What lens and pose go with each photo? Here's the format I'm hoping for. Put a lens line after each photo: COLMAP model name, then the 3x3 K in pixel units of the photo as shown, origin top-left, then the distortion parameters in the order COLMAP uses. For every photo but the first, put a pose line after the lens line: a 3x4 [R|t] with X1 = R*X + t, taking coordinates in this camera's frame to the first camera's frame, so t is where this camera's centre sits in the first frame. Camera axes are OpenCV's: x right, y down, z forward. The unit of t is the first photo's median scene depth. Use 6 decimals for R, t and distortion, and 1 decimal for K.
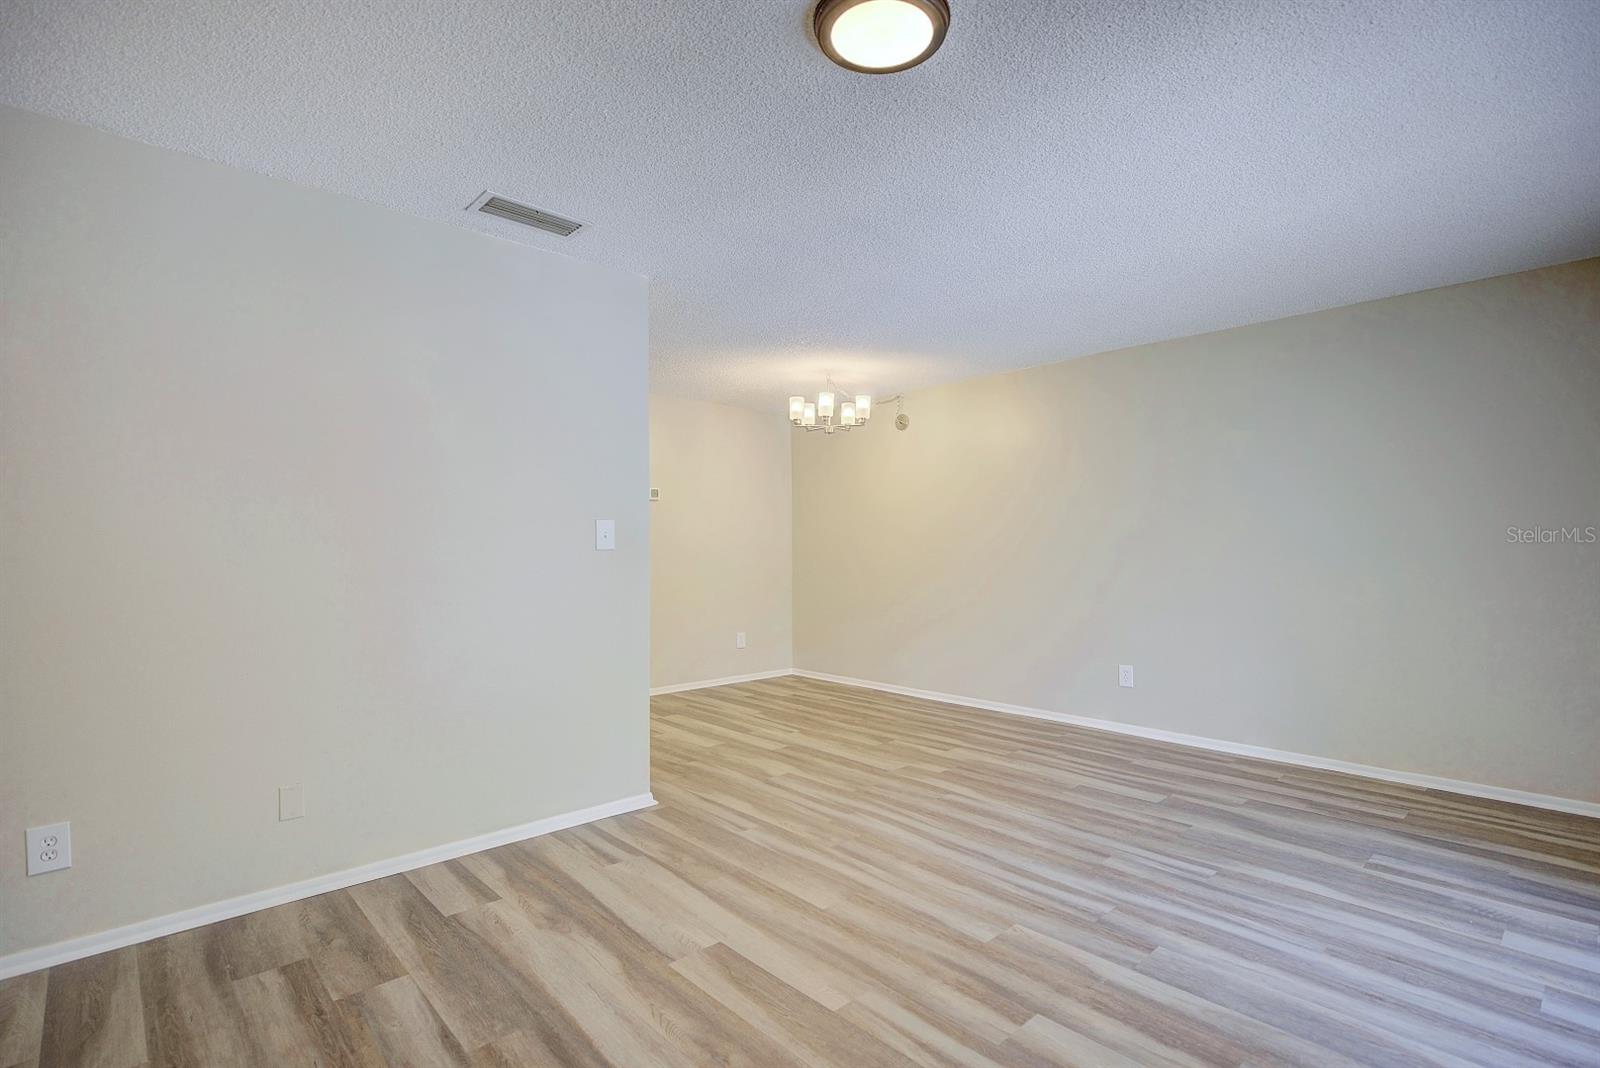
lens RADIAL K [[773.7, 0, 806.4], [0, 773.7, 549.6], [0, 0, 1]] dist [0.002188, 0.000046]
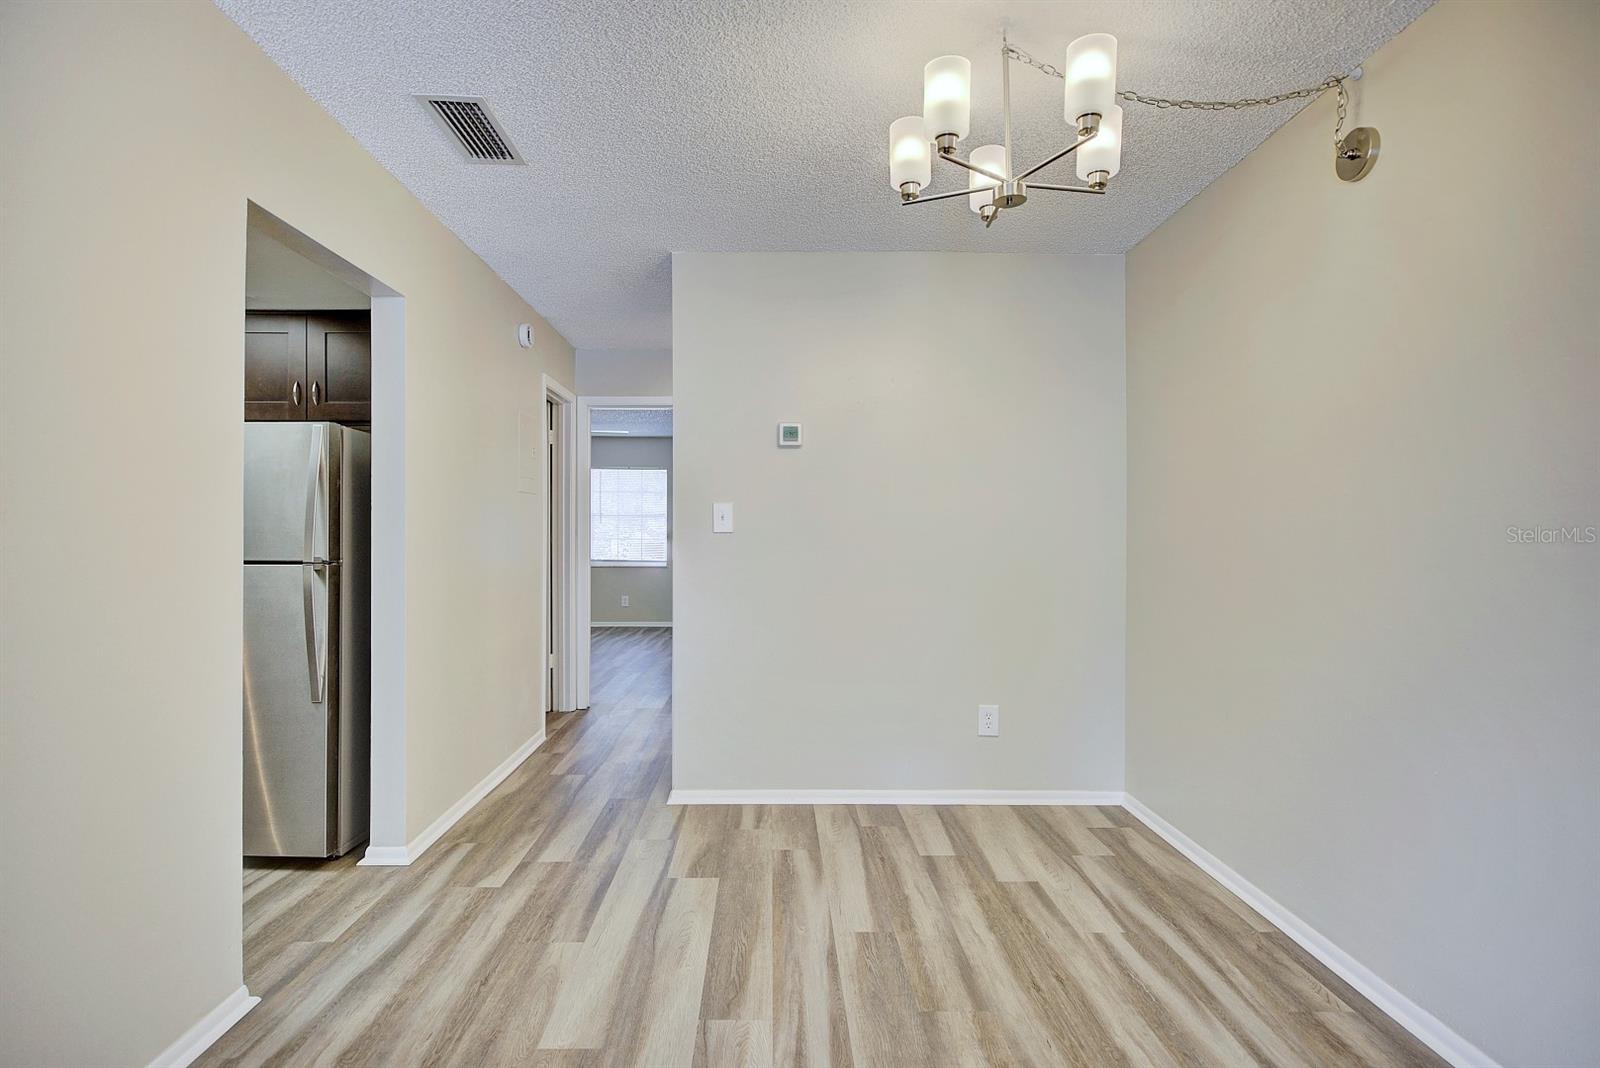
lens RADIAL K [[773.7, 0, 789.4], [0, 773.7, 537.0], [0, 0, 1]] dist [0.002188, 0.000046]
pose [[0.749956, 0.004511, -0.661472, 0.324938], [-0.003869, 0.999990, 0.002433, -0.002317], [0.661476, 0.000735, 0.749966, 1.190642]]
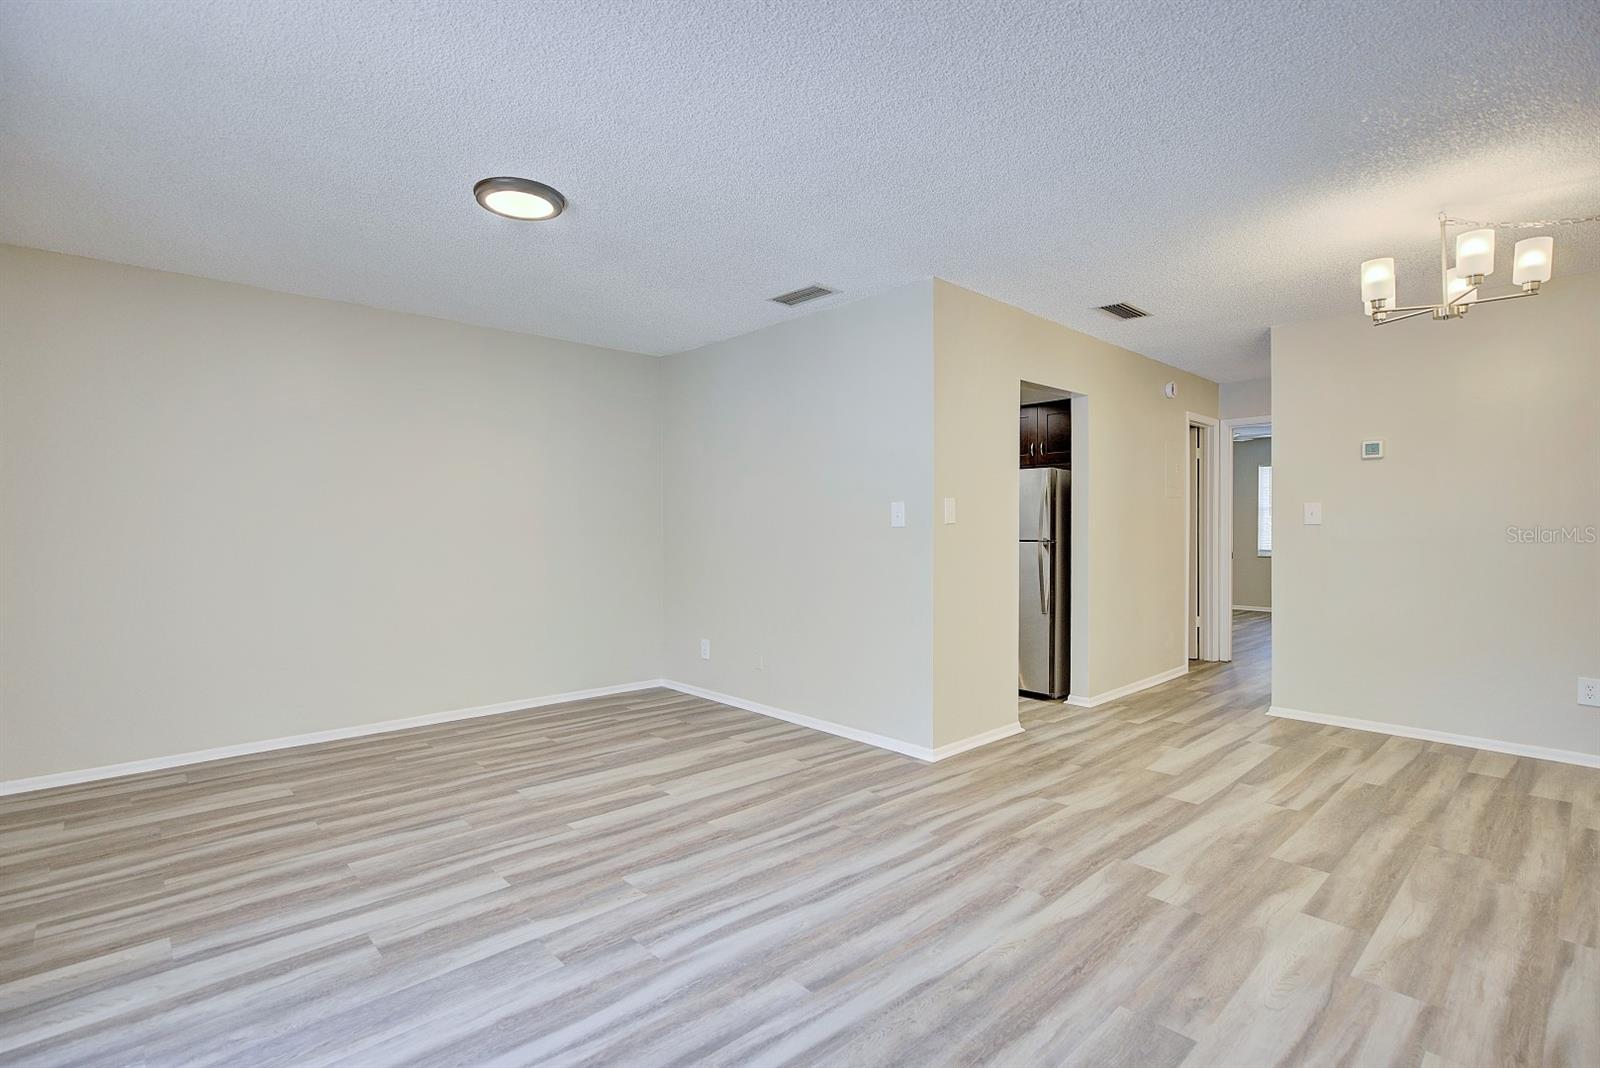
lens RADIAL K [[739.6, 0, 793.5], [0, 739.6, 531.0], [0, 0, 1]] dist [-0.000824, -0.000162]
pose [[-0.004658, 0.006423, -0.999969, 0.978670], [-0.002666, 0.999976, 0.006436, 0.000100], [0.999986, 0.002696, -0.004641, 0.946877]]
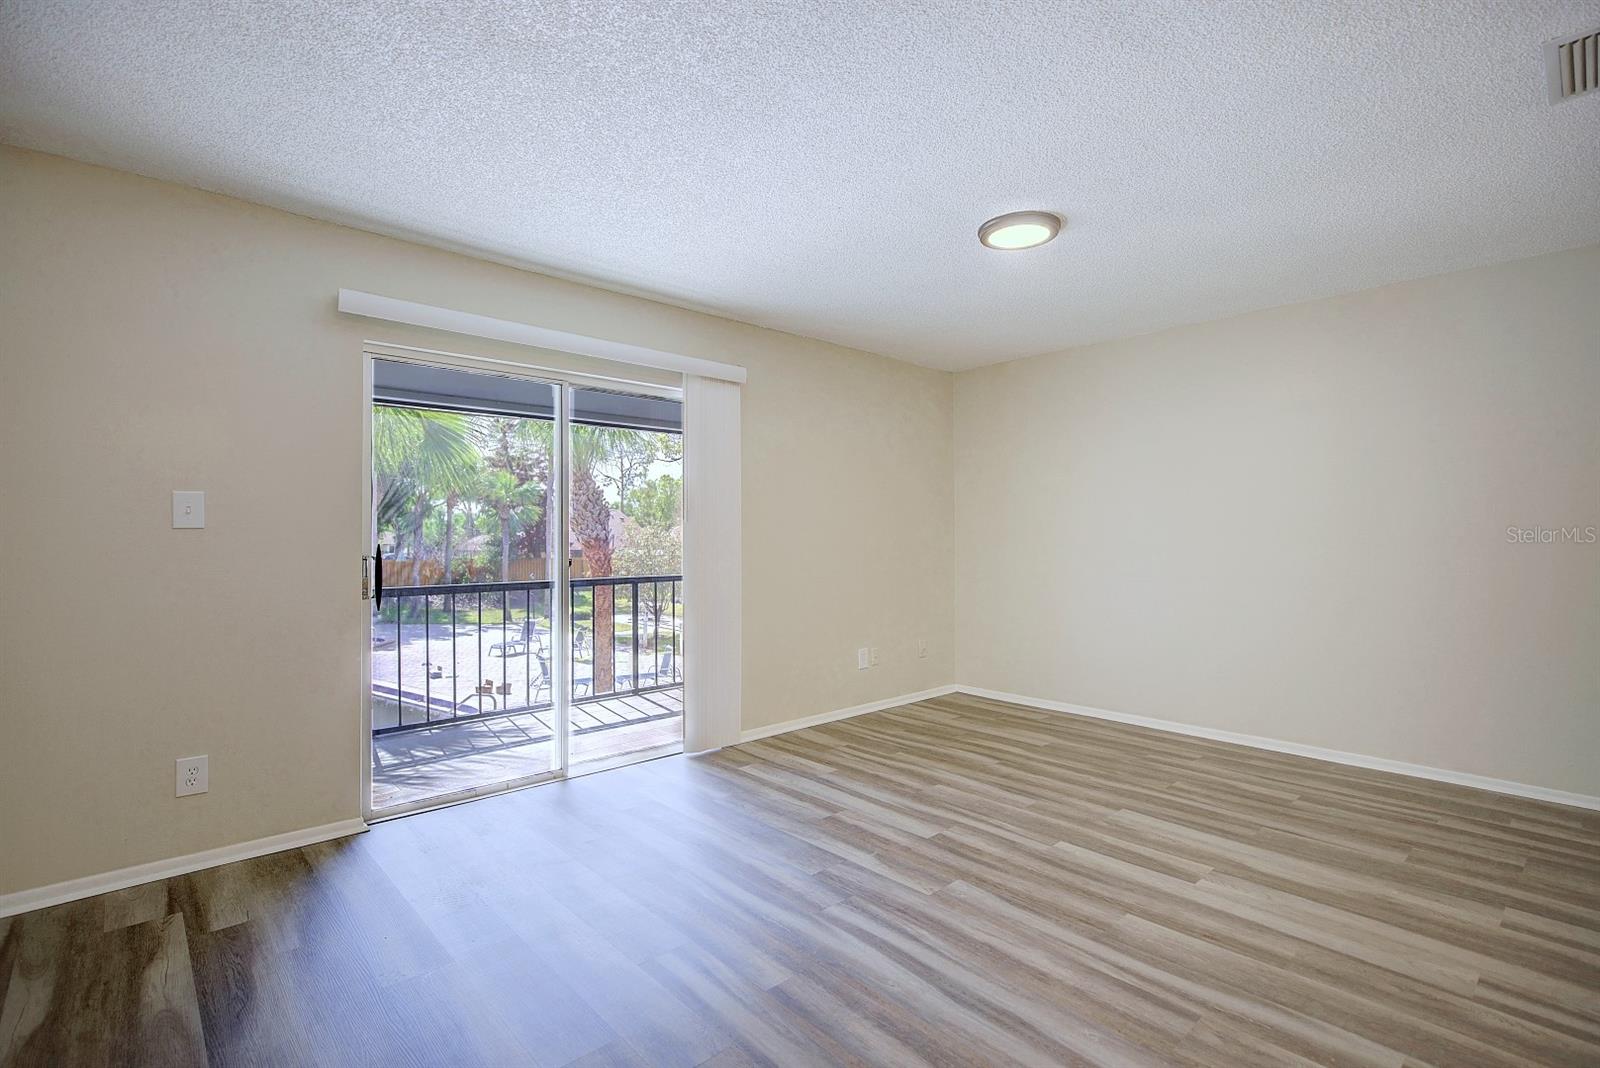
lens RADIAL K [[739.6, 0, 816.3], [0, 739.6, 561.0], [0, 0, 1]] dist [-0.000824, -0.000162]
pose [[-0.999885, 0.004182, -0.014555, 0.345332], [0.003652, 0.999338, 0.036206, -0.001885], [0.014697, 0.036149, -0.999238, 1.566349]]
